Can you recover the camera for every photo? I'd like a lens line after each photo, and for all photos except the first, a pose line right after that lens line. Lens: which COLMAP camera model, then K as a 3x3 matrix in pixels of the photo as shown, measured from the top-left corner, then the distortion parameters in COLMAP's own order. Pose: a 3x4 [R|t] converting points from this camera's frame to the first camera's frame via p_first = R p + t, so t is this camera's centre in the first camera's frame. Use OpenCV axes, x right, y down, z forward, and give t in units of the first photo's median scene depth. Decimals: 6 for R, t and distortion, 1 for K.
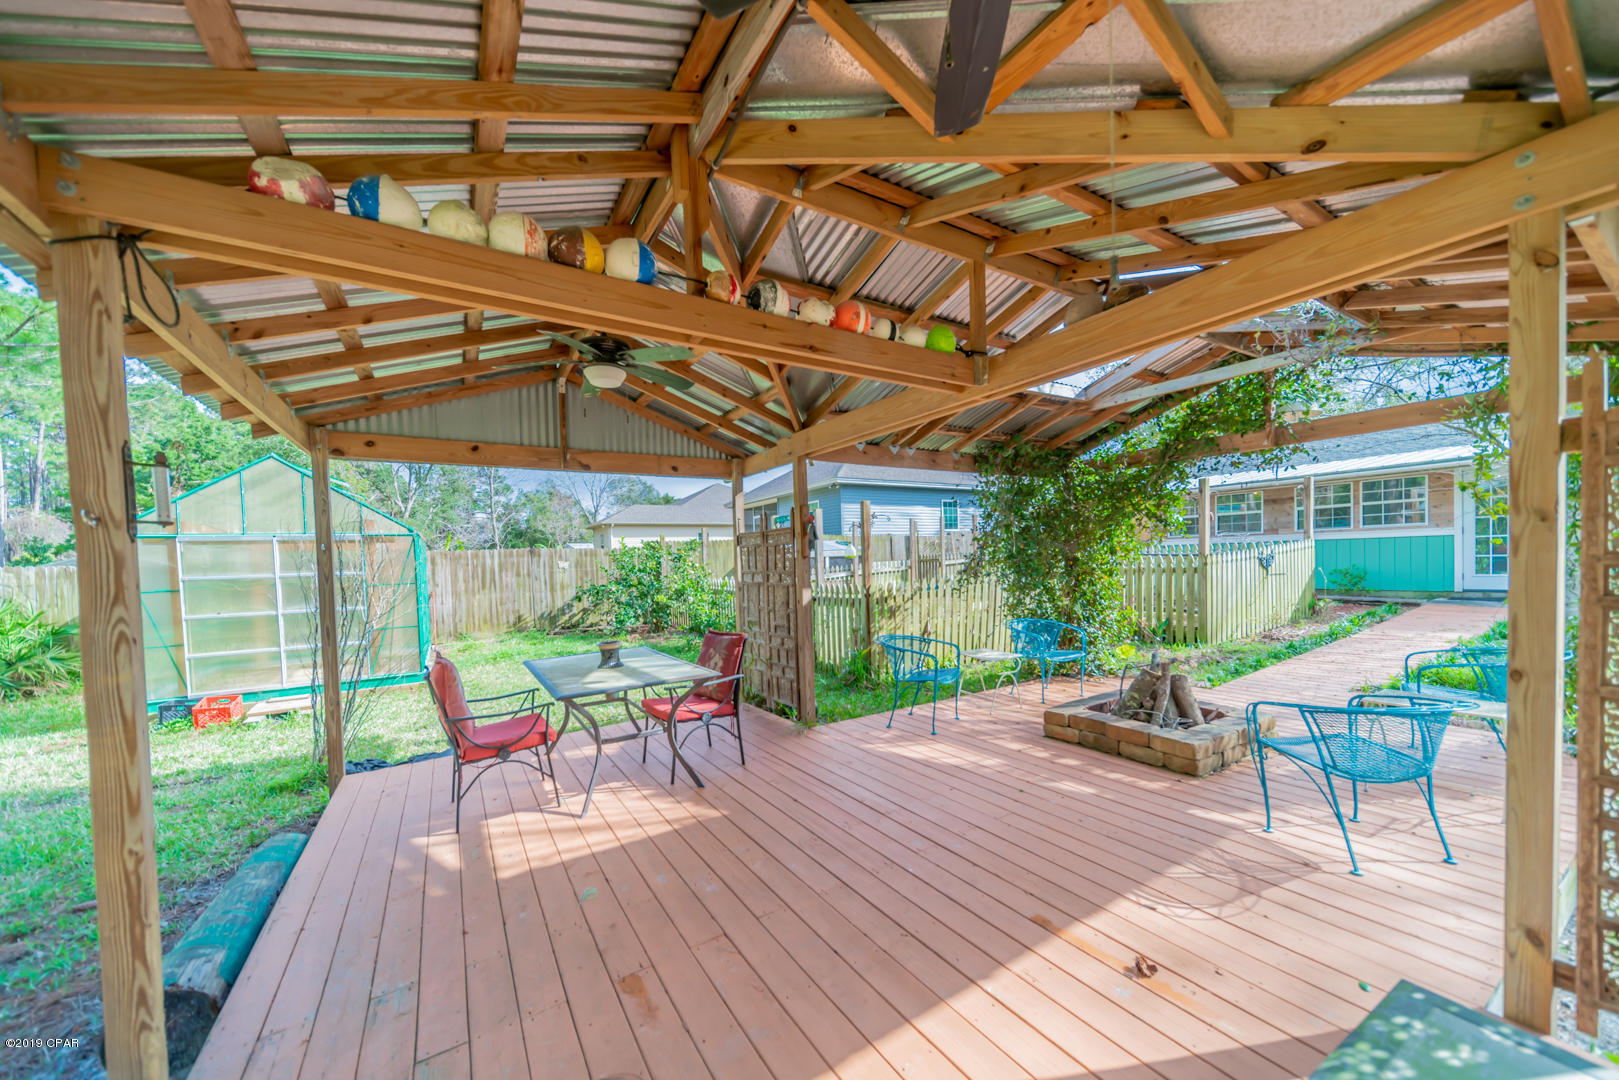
lens RADIAL K [[567.0, 0, 805.1], [0, 567.0, 553.0], [0, 0, 1]] dist [0.000430, -0.000086]
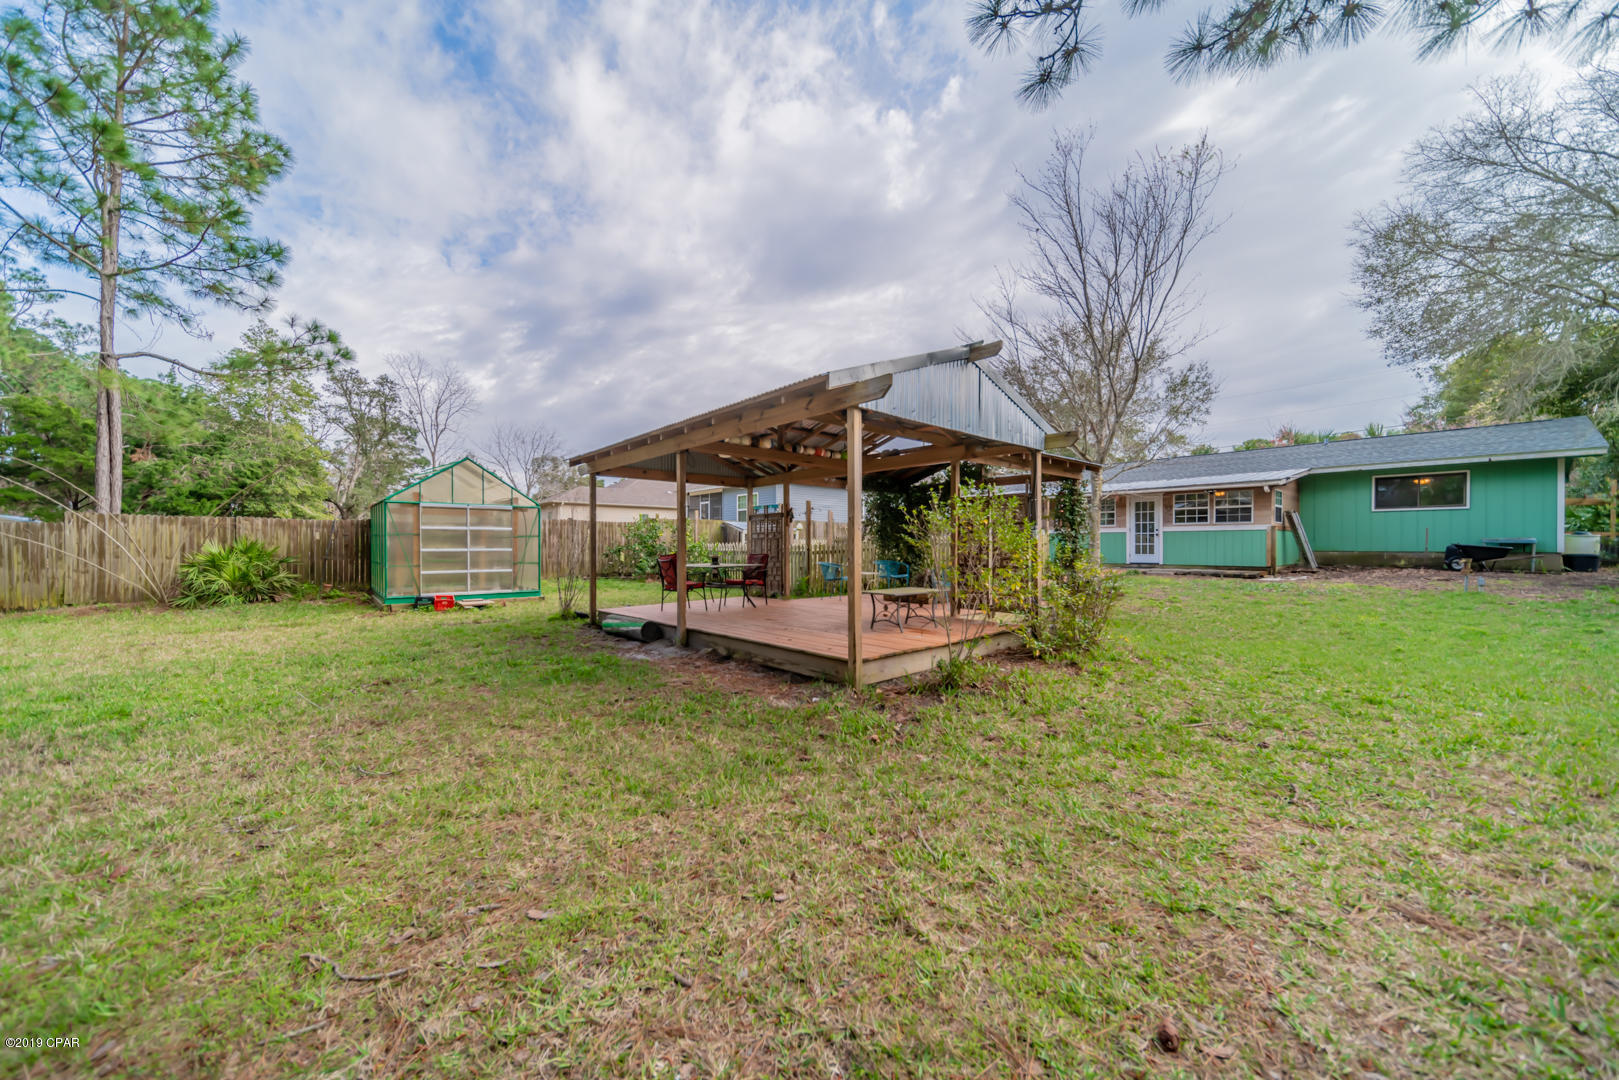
lens RADIAL K [[562.7, 0, 809.5], [0, 562.7, 540.0], [0, 0, 1]] dist [-0.000379, -0.000057]
pose [[0.987390, 0.032761, 0.154880, -0.200934], [-0.032961, 0.999456, -0.001280, 0.050079], [-0.154838, -0.003841, 0.987932, -0.967481]]
